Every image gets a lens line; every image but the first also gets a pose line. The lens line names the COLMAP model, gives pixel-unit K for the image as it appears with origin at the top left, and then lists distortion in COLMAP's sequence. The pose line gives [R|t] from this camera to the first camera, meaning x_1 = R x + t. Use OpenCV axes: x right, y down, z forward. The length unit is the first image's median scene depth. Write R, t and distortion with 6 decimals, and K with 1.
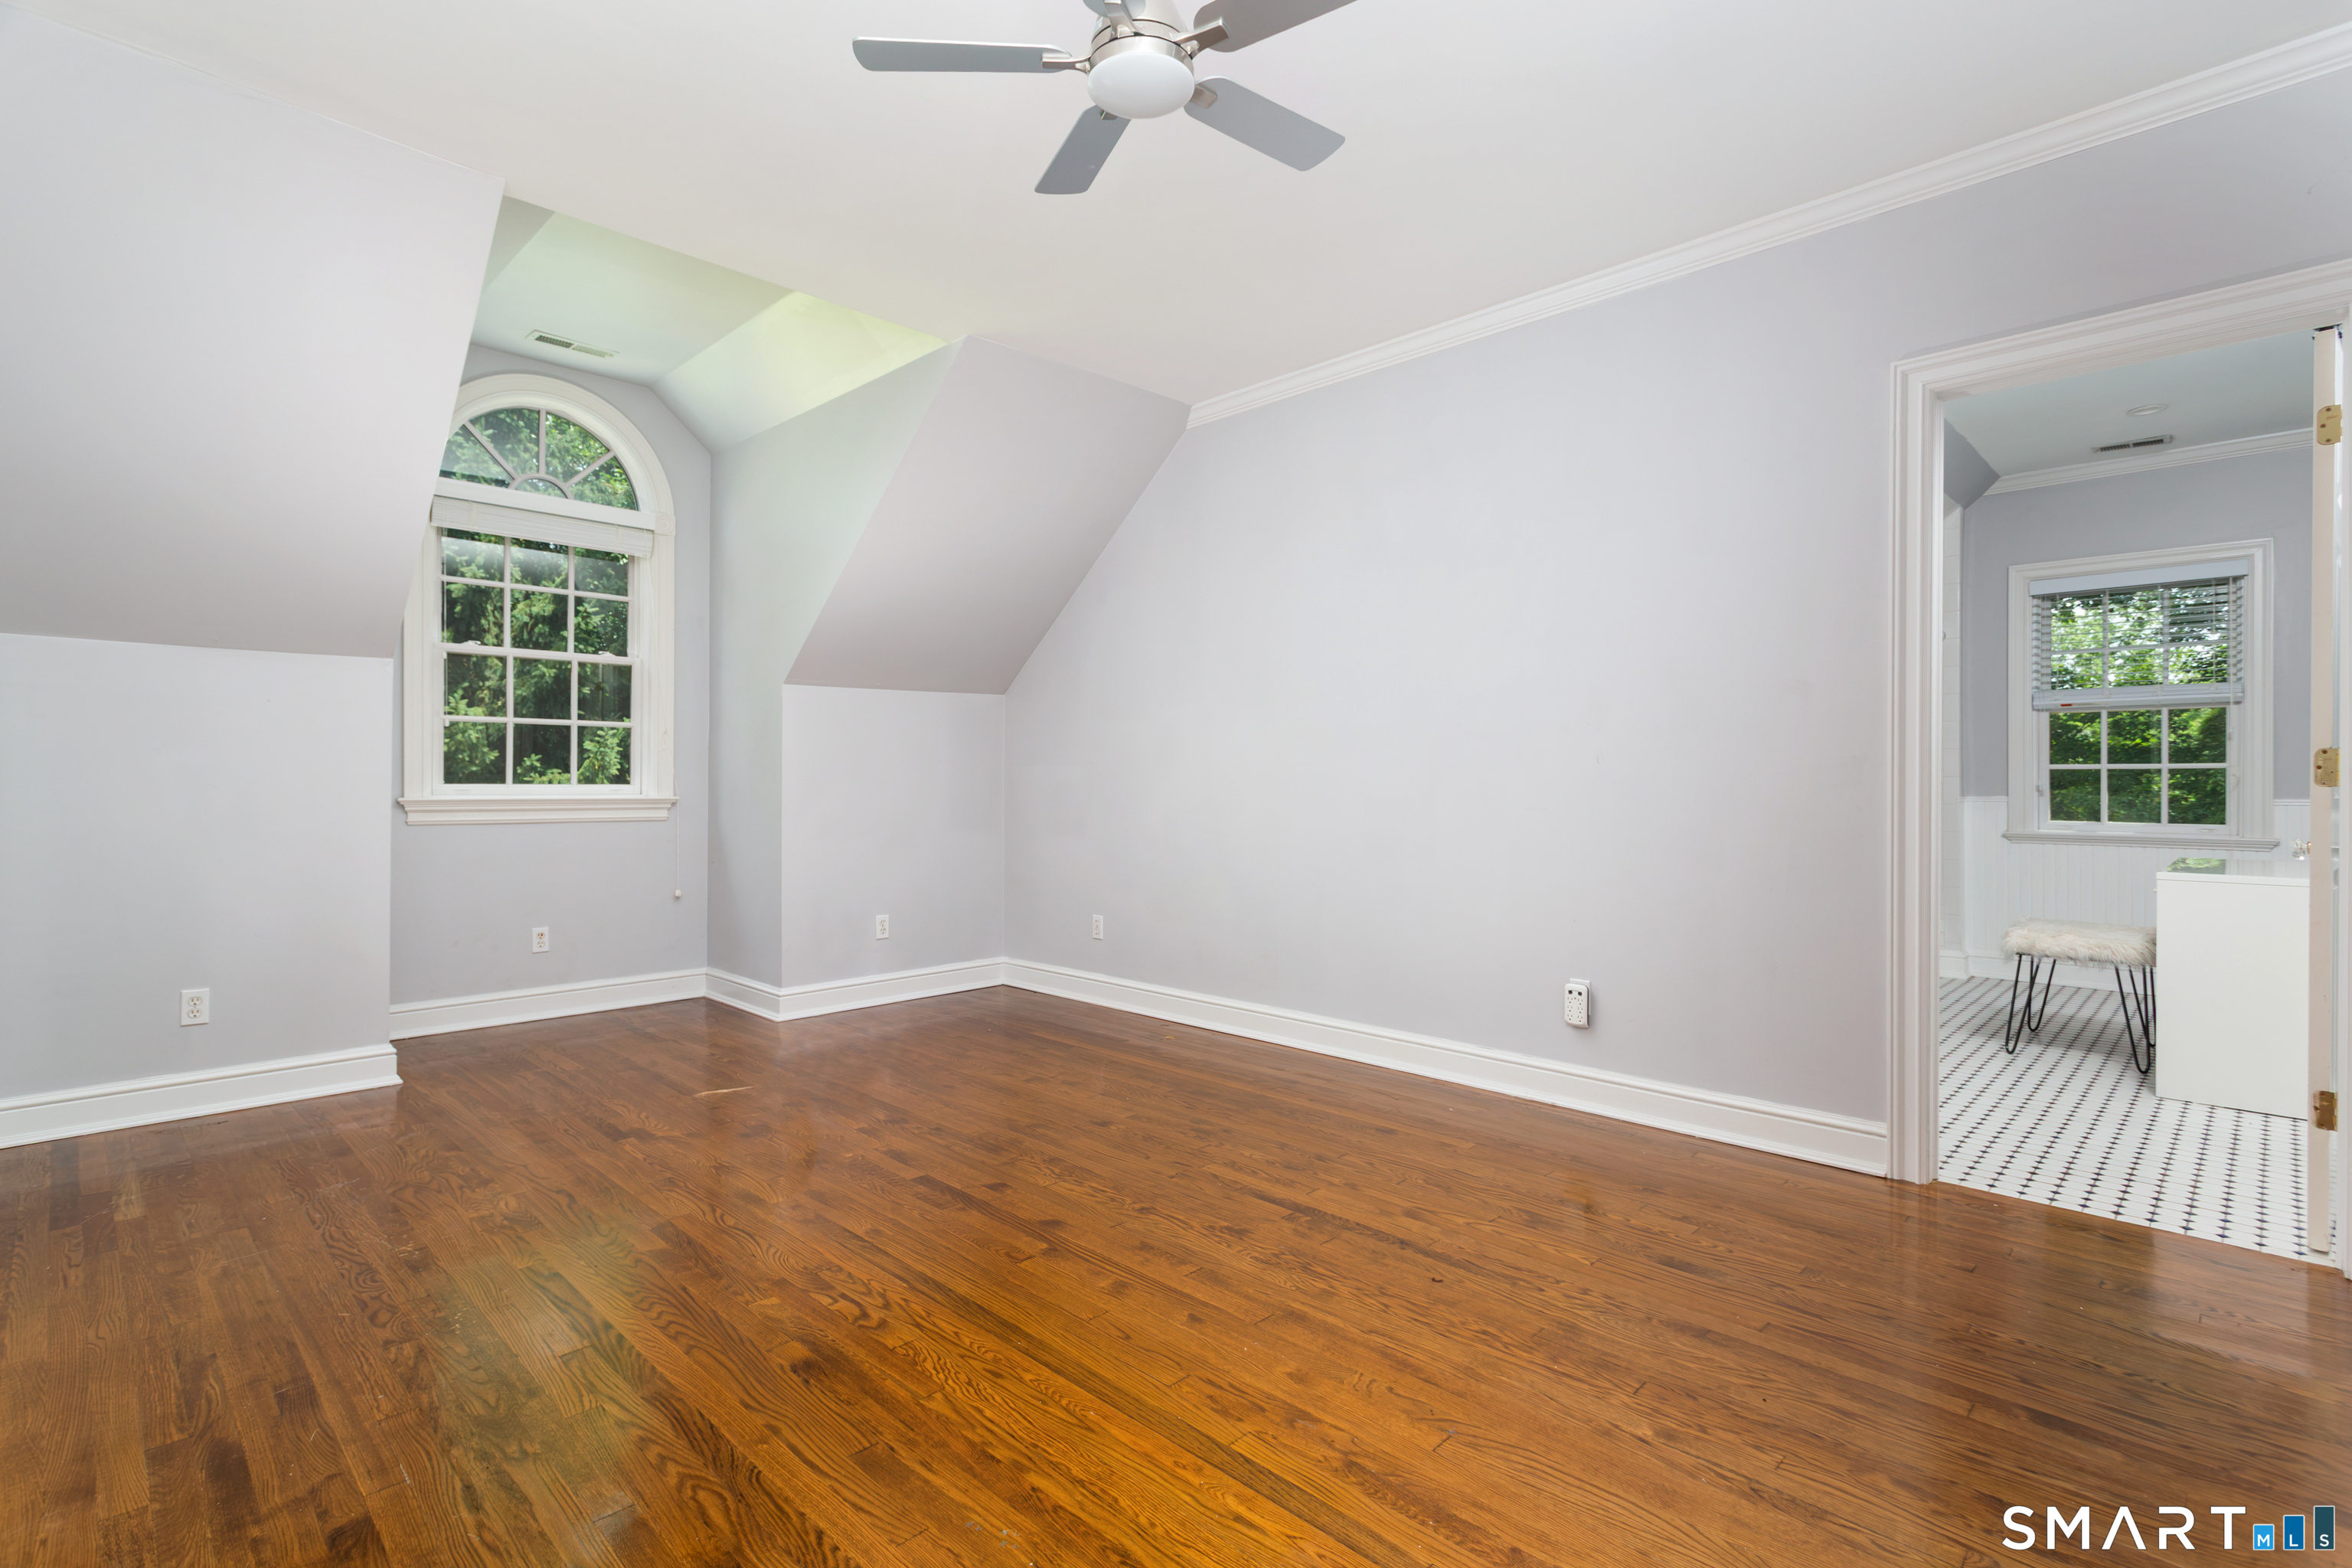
lens RADIAL K [[1109.9, 0, 1172.4], [0, 1109.9, 782.1], [0, 0, 1]] dist [0.004350, 0.000152]
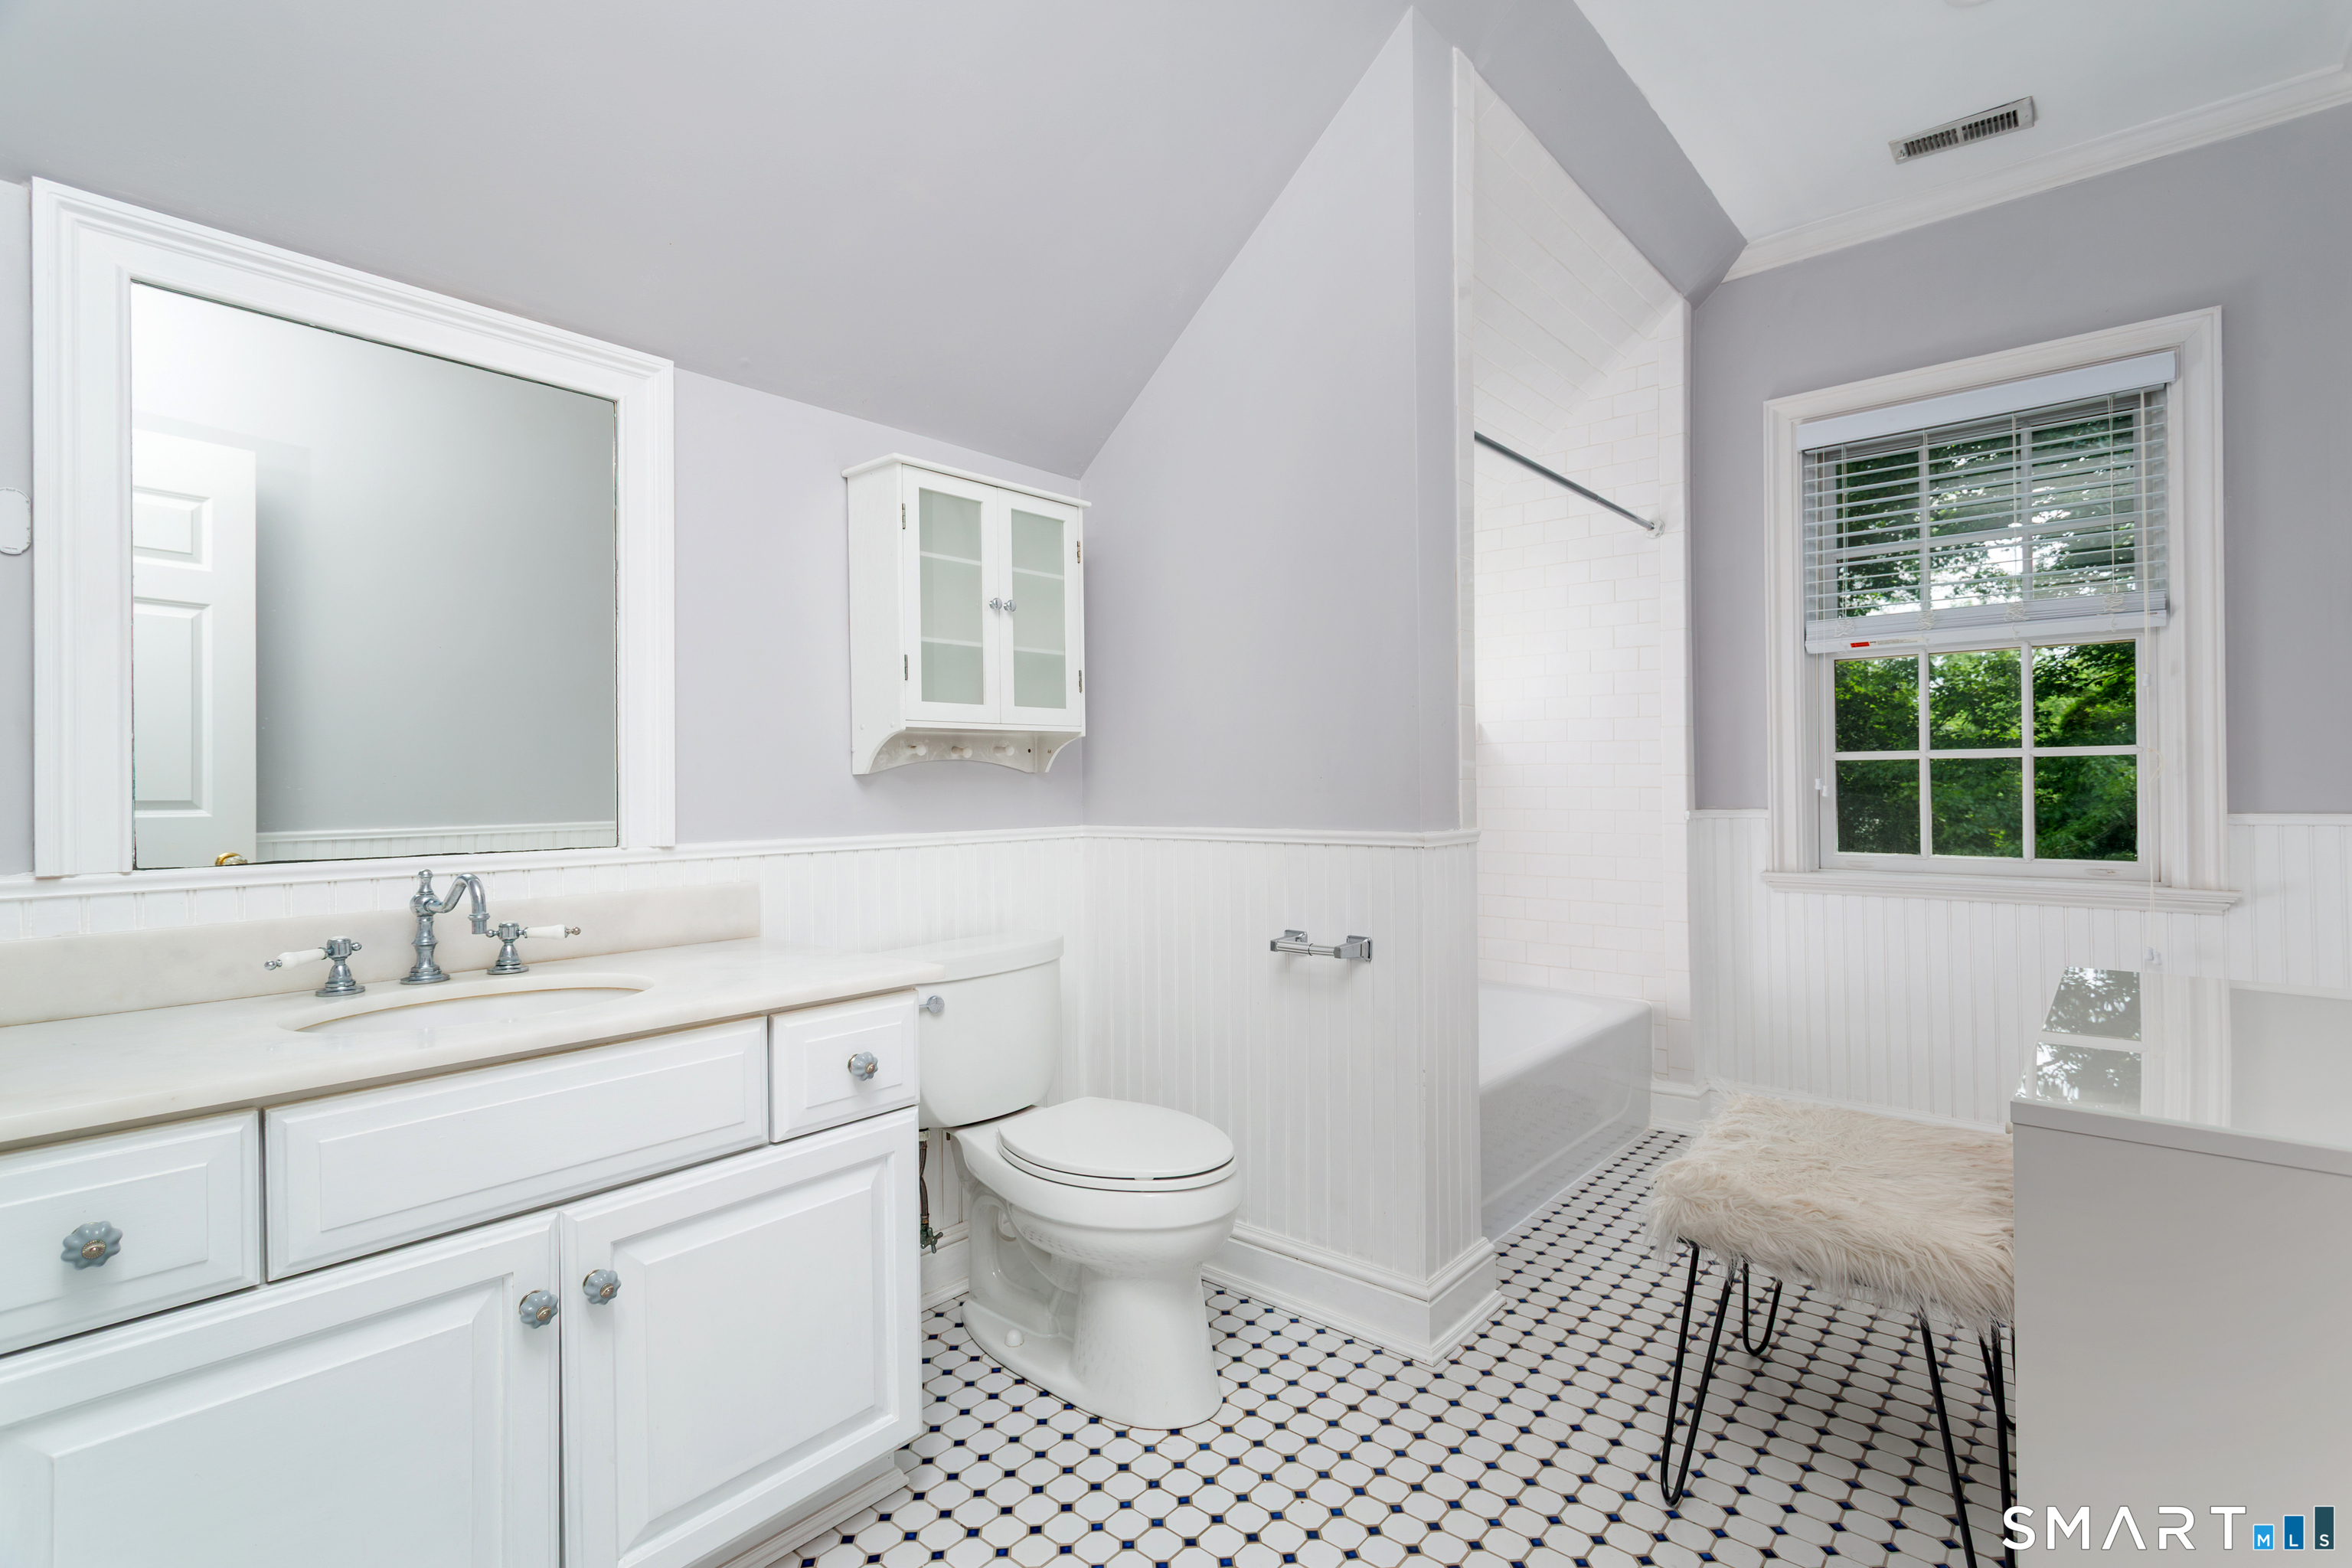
lens RADIAL K [[1109.9, 0, 1172.4], [0, 1109.9, 782.1], [0, 0, 1]] dist [0.004350, 0.000152]
pose [[0.997302, -0.012116, 0.072404, 0.421635], [0.012246, 0.999924, -0.001365, -0.004397], [-0.072382, 0.002248, 0.997374, 0.473237]]
